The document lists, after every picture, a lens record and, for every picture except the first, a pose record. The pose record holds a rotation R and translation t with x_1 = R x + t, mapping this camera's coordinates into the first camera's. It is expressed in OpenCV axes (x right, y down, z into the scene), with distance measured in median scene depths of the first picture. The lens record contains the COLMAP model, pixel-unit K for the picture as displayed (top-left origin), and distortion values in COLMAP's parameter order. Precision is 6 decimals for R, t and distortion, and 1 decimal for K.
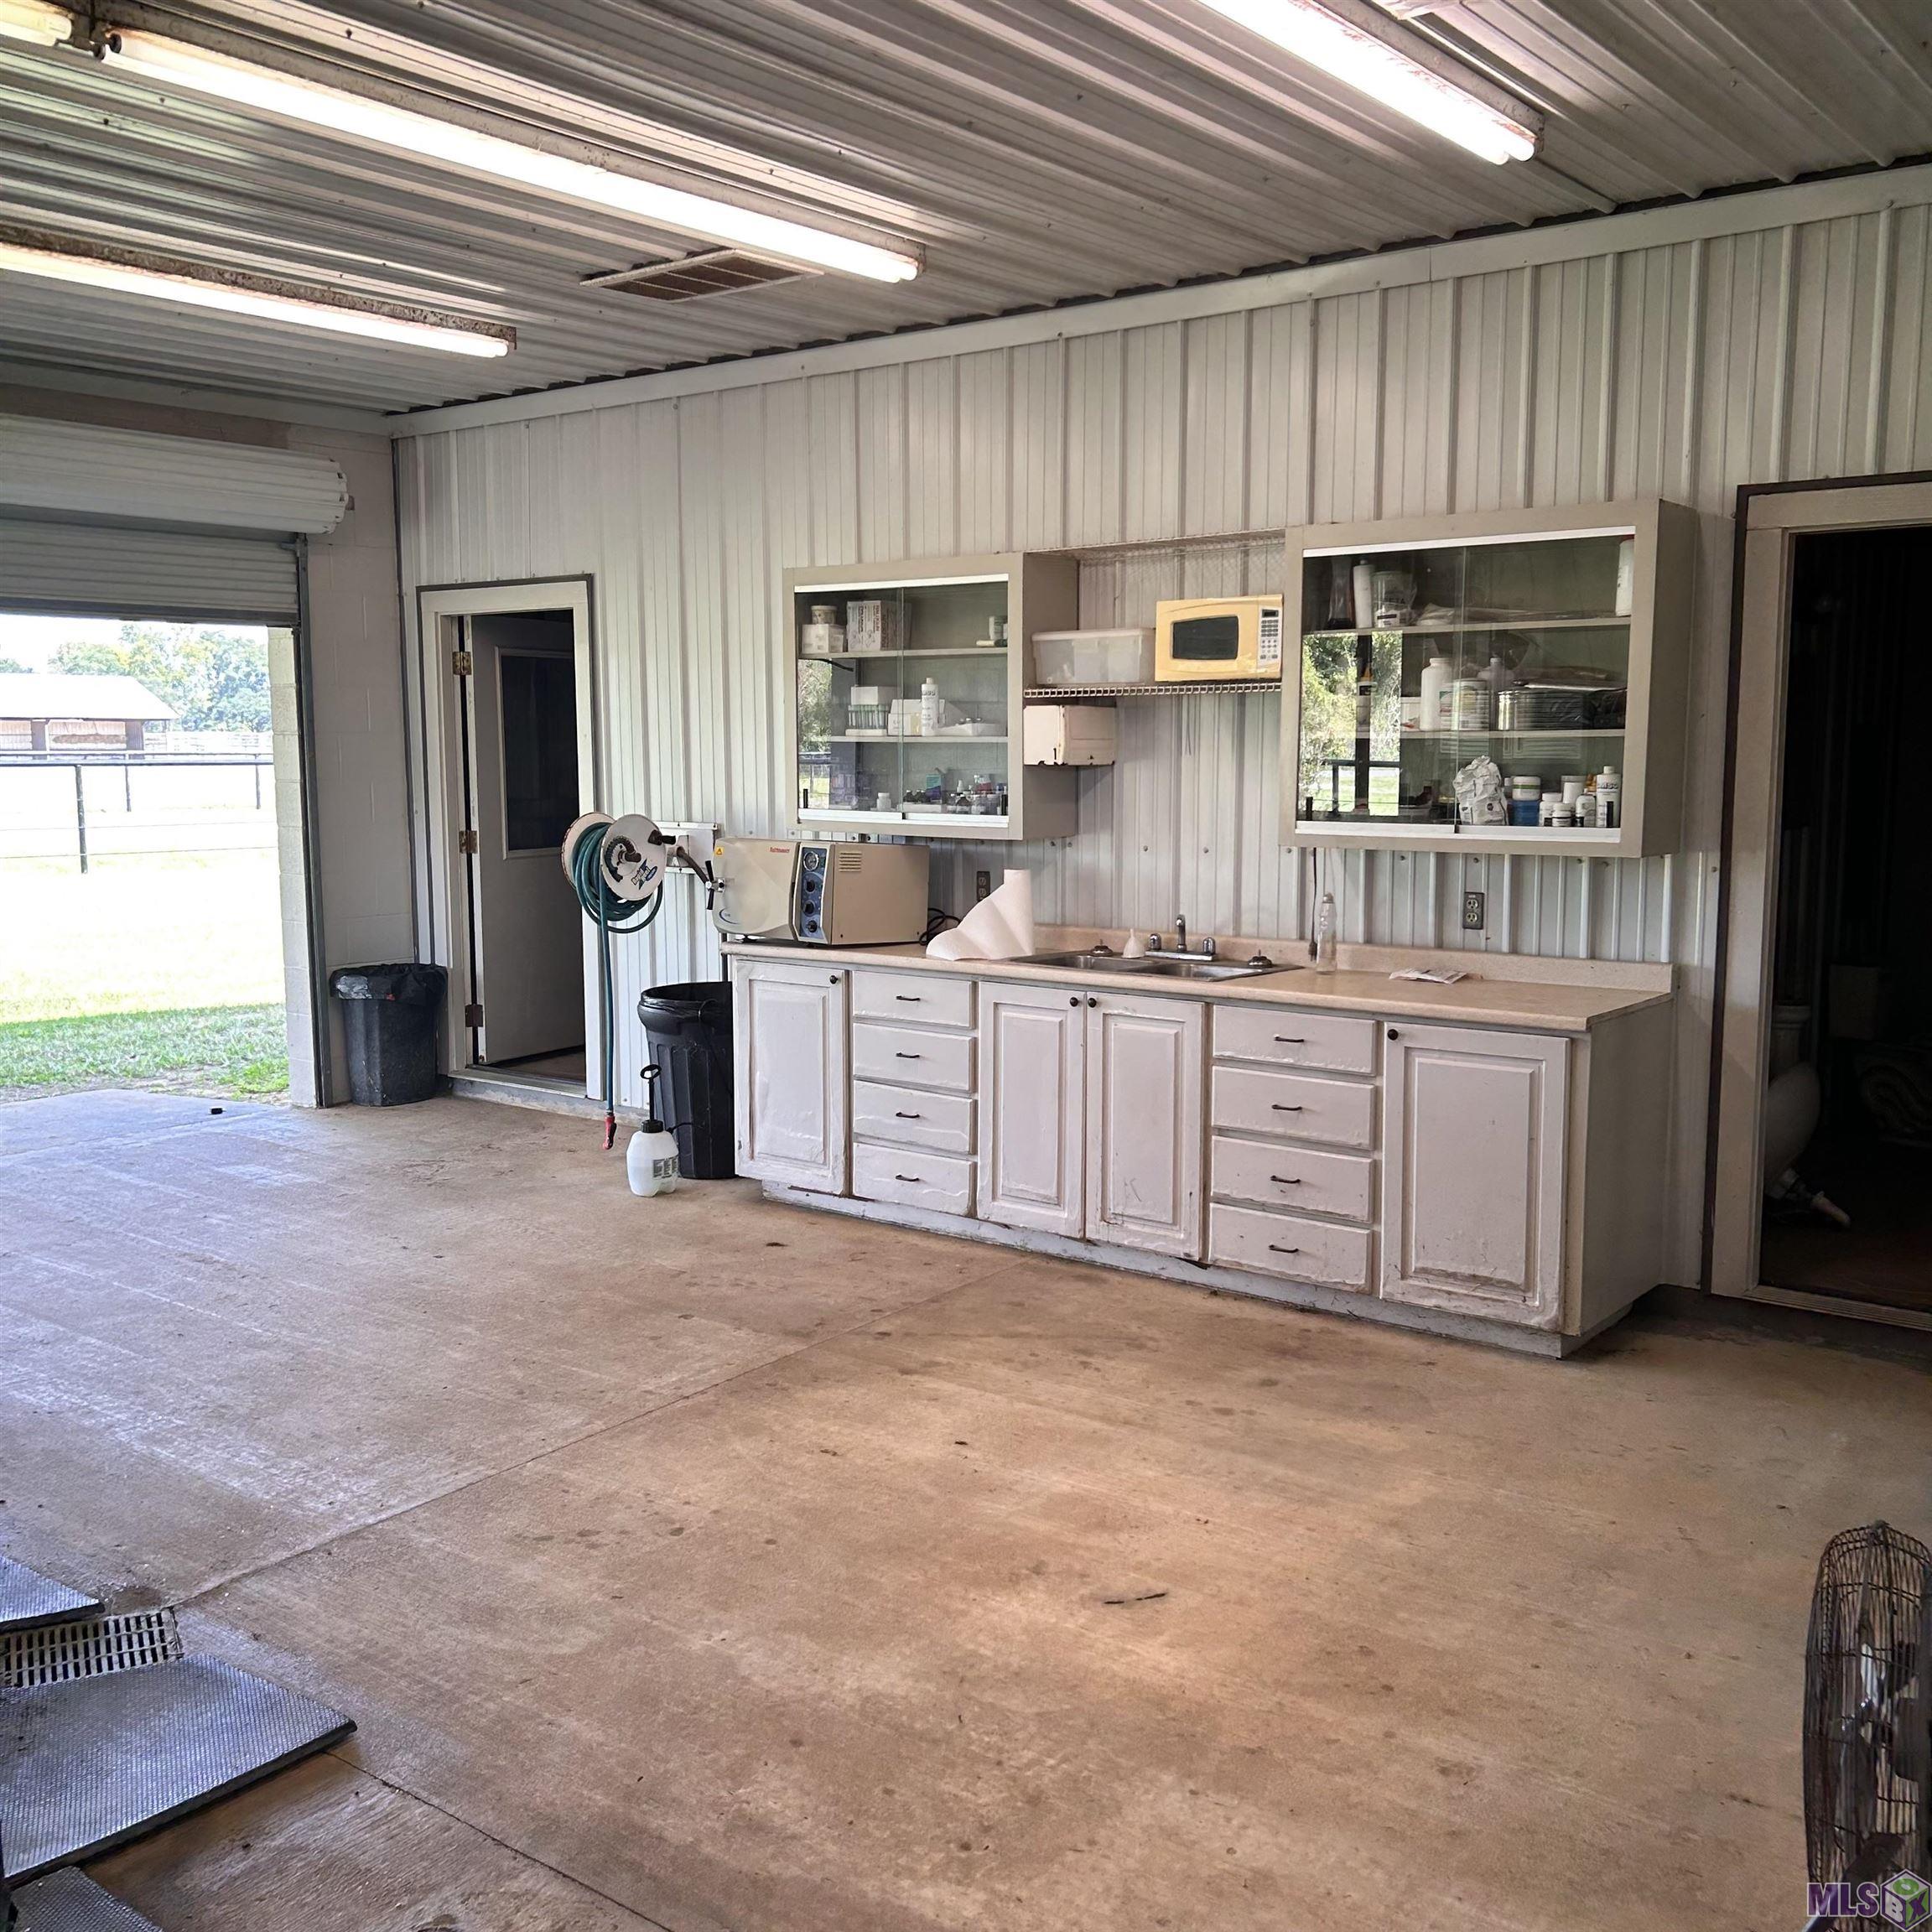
lens RADIAL K [[1891.8, 0, 966.0], [0, 1891.8, 966.0], [0, 0, 1]] dist [0.167368, -0.542621]
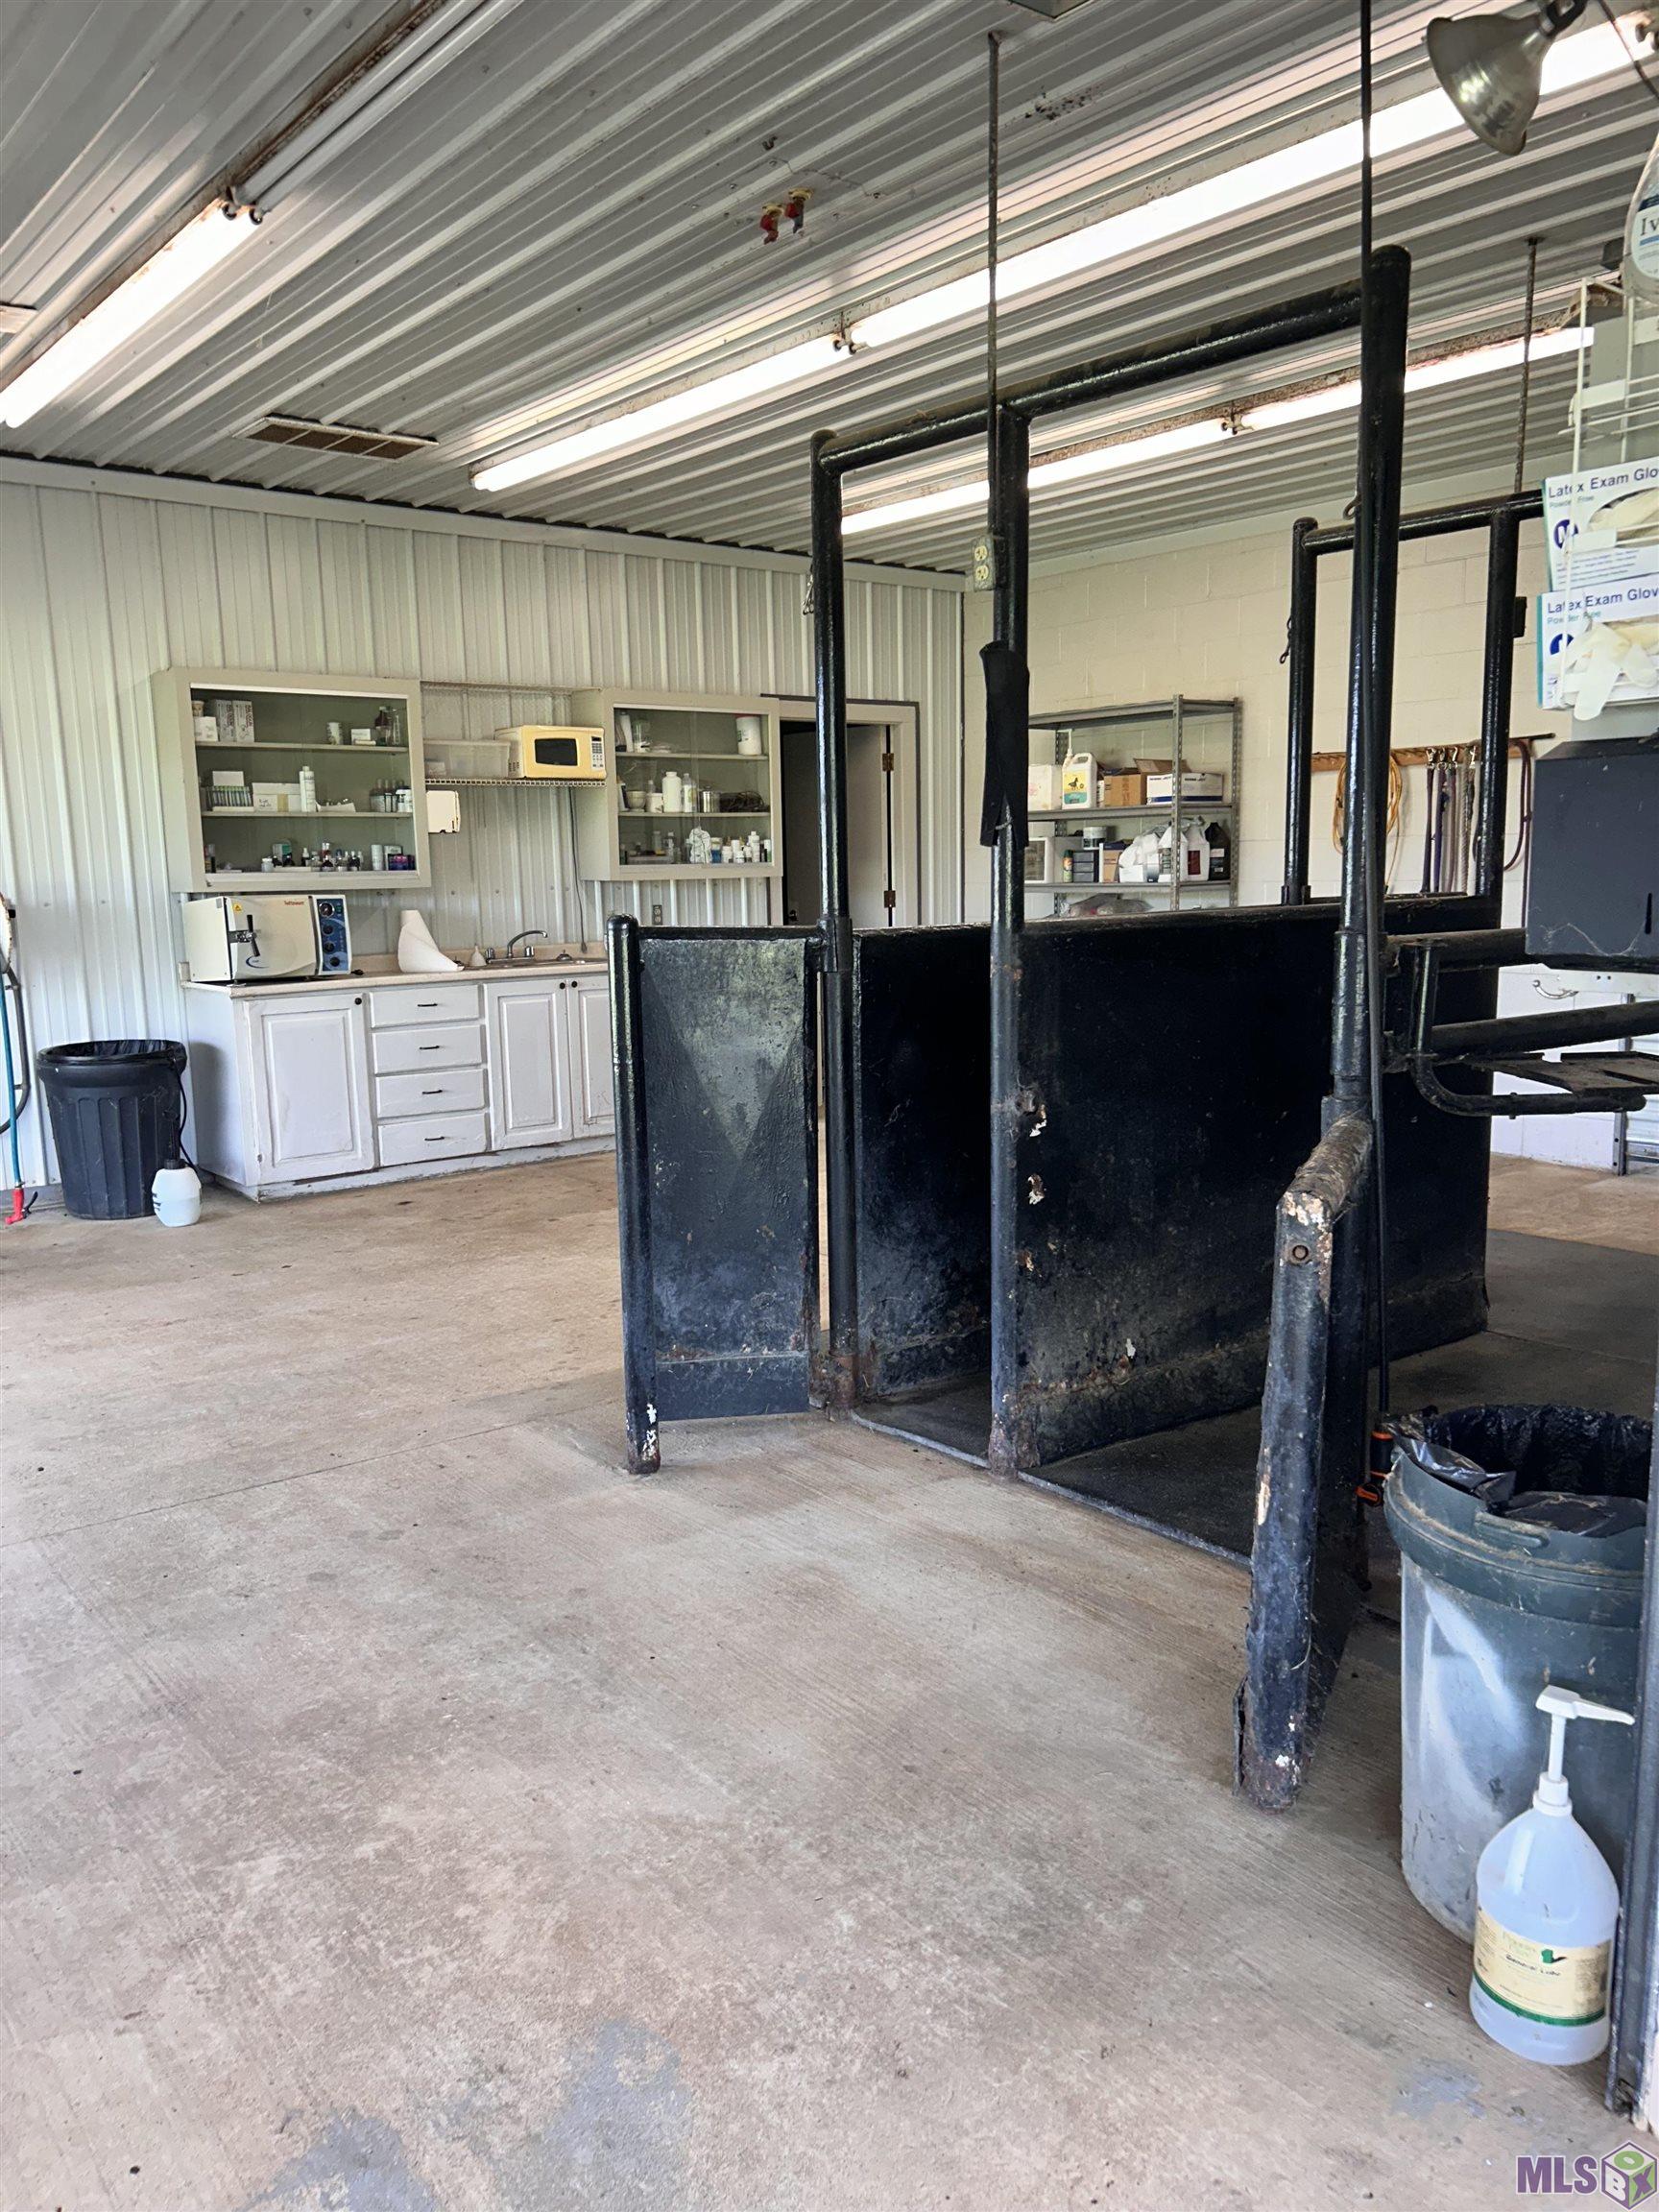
lens RADIAL K [[1701.6, 0, 829.5], [0, 1701.6, 1106.0], [0, 0, 1]] dist [0.004522, 0.000273]
pose [[0.230068, -0.143459, 0.962543, -1.143228], [0.129514, 0.984790, 0.115818, -0.015467], [-0.964518, 0.098017, 0.245149, 0.433014]]
